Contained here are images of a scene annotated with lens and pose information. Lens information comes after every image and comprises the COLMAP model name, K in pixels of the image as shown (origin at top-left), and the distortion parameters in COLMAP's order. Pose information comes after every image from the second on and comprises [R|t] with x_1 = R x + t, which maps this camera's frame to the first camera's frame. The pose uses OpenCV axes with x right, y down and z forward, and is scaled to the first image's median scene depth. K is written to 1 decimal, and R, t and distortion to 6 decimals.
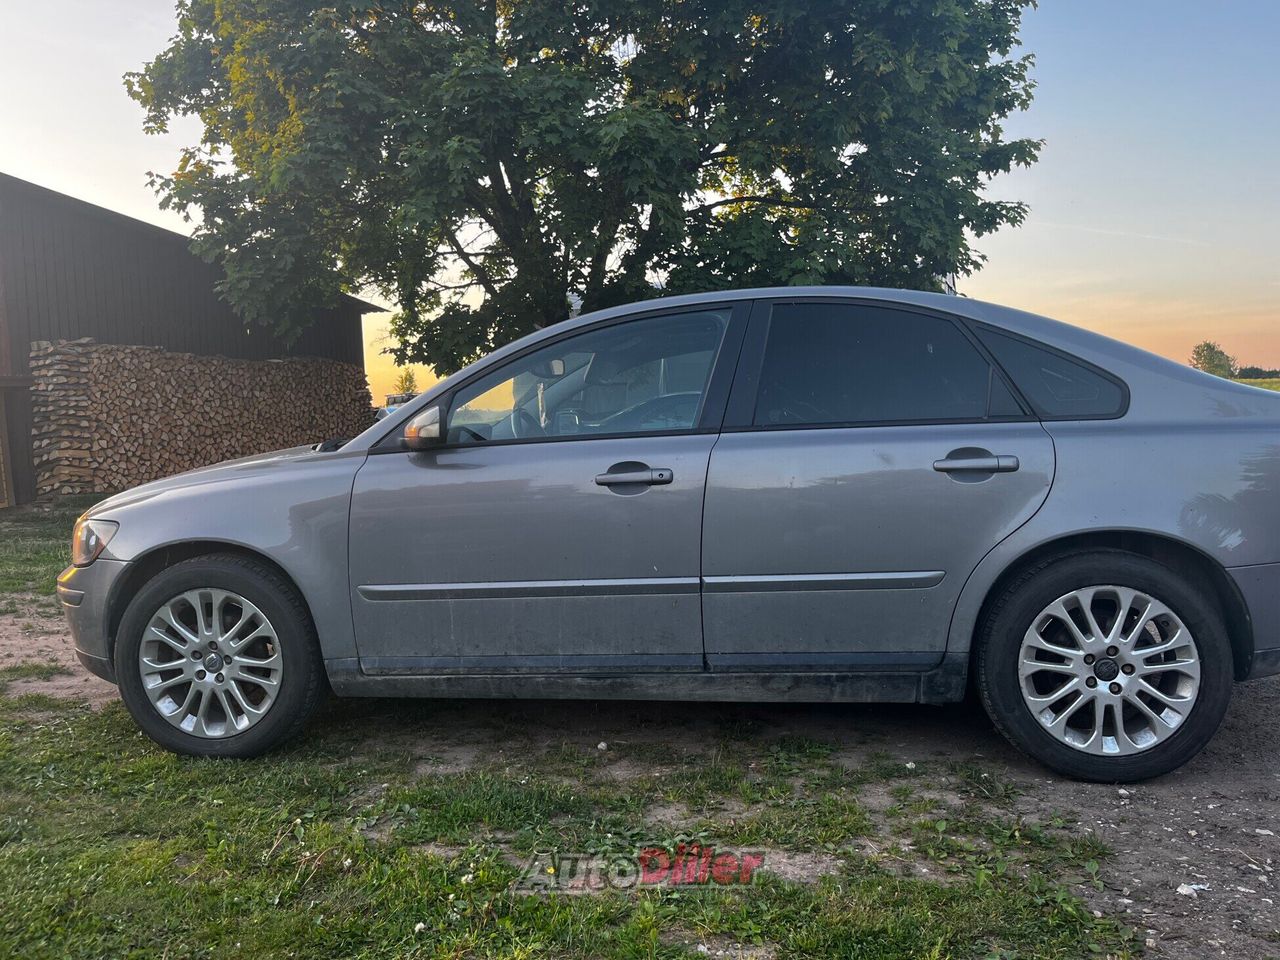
lens RADIAL K [[986.3, 0, 640.0], [0, 986.3, 480.0], [0, 0, 1]] dist [0.067177, -0.111941]
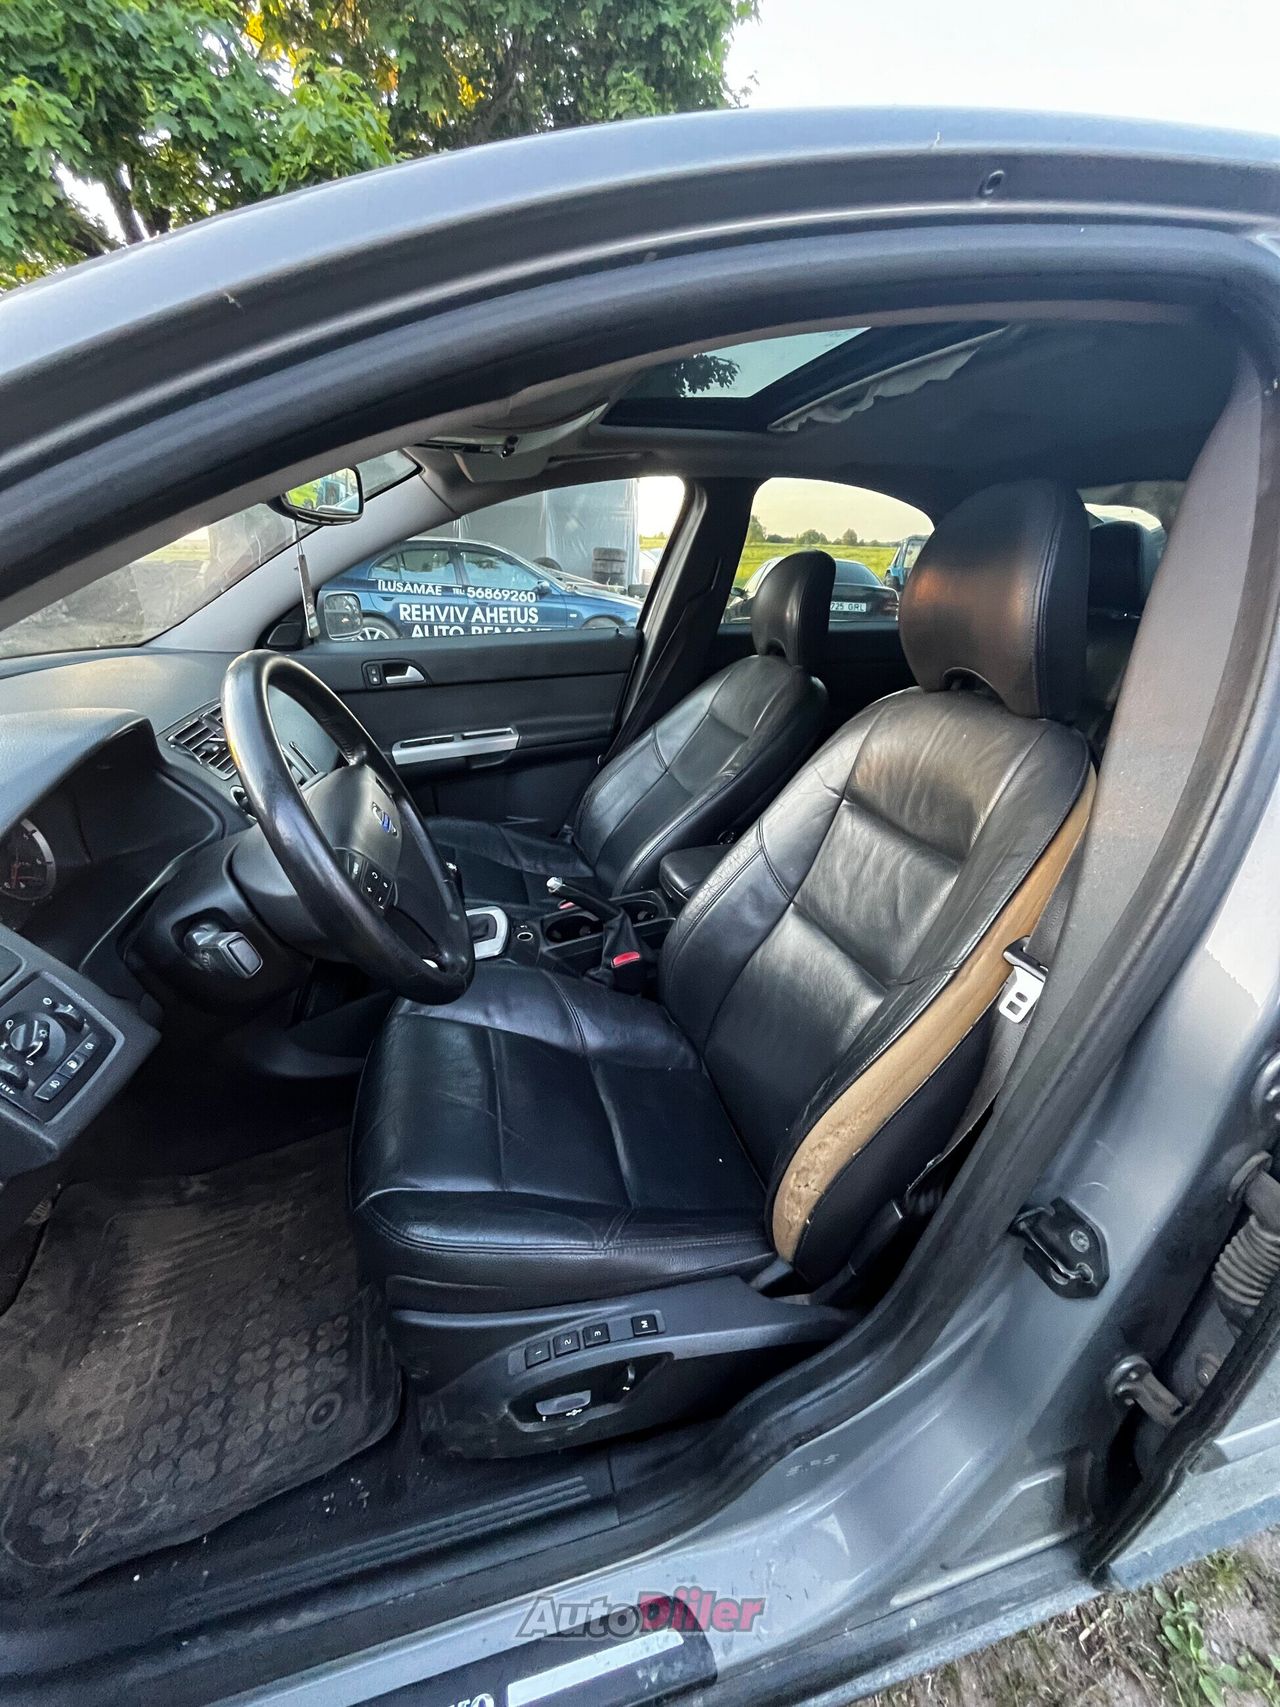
lens RADIAL K [[675.8, 0, 640.0], [0, 675.8, 853.5], [0, 0, 1]] dist [-0.002948, -0.000082]
pose [[0.923567, -0.117284, 0.365059, -0.037392], [-0.014880, 0.940392, 0.339768, -0.037942], [-0.383148, -0.319230, 0.866770, 0.326844]]
